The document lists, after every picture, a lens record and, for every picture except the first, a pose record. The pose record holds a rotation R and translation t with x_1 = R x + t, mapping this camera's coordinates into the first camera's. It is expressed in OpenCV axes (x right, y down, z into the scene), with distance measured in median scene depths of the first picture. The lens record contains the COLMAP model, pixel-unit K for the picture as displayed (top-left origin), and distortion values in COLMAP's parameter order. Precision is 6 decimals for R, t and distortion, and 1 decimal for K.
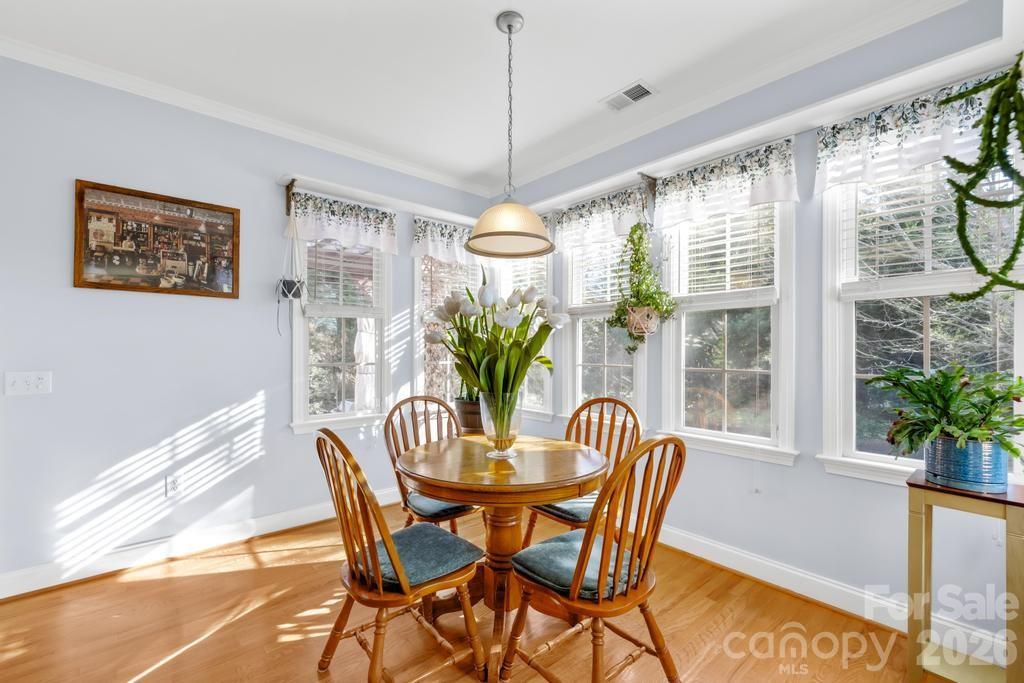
lens RADIAL K [[436.5, 0, 512.0], [0, 436.5, 341.5], [0, 0, 1]] dist [-0.001242, -0.000286]
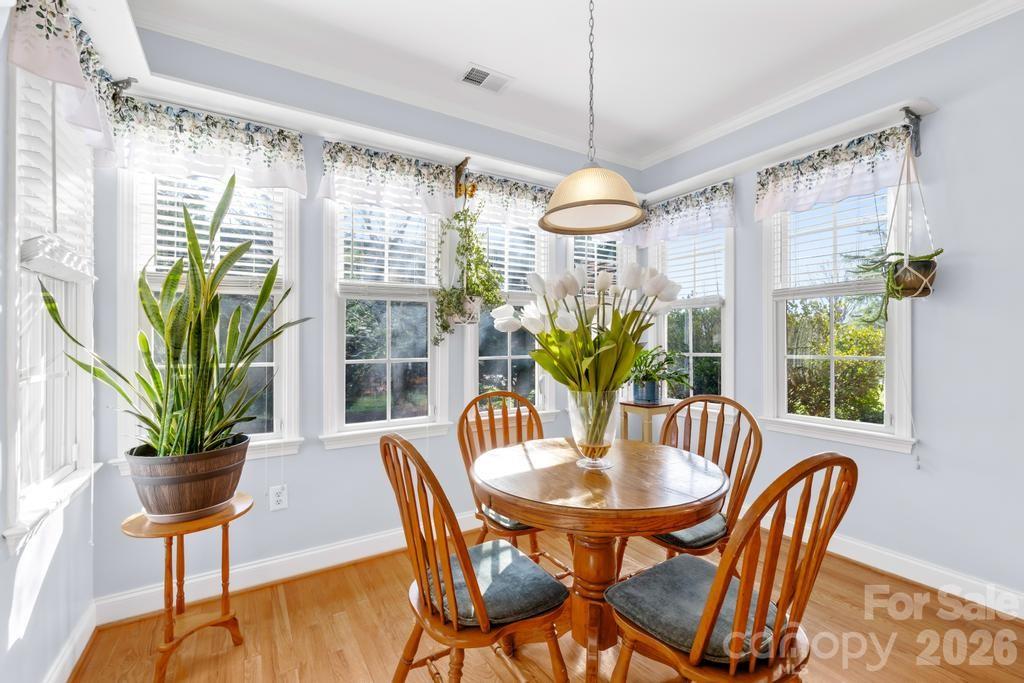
lens RADIAL K [[436.9, 0, 510.6], [0, 436.9, 334.7], [0, 0, 1]] dist [-0.000012, -0.000002]
pose [[0.163125, 0.005237, 0.986592, -0.589010], [-0.010162, 0.999942, -0.003628, 0.008037], [-0.986553, -0.009434, 0.163169, 0.677663]]
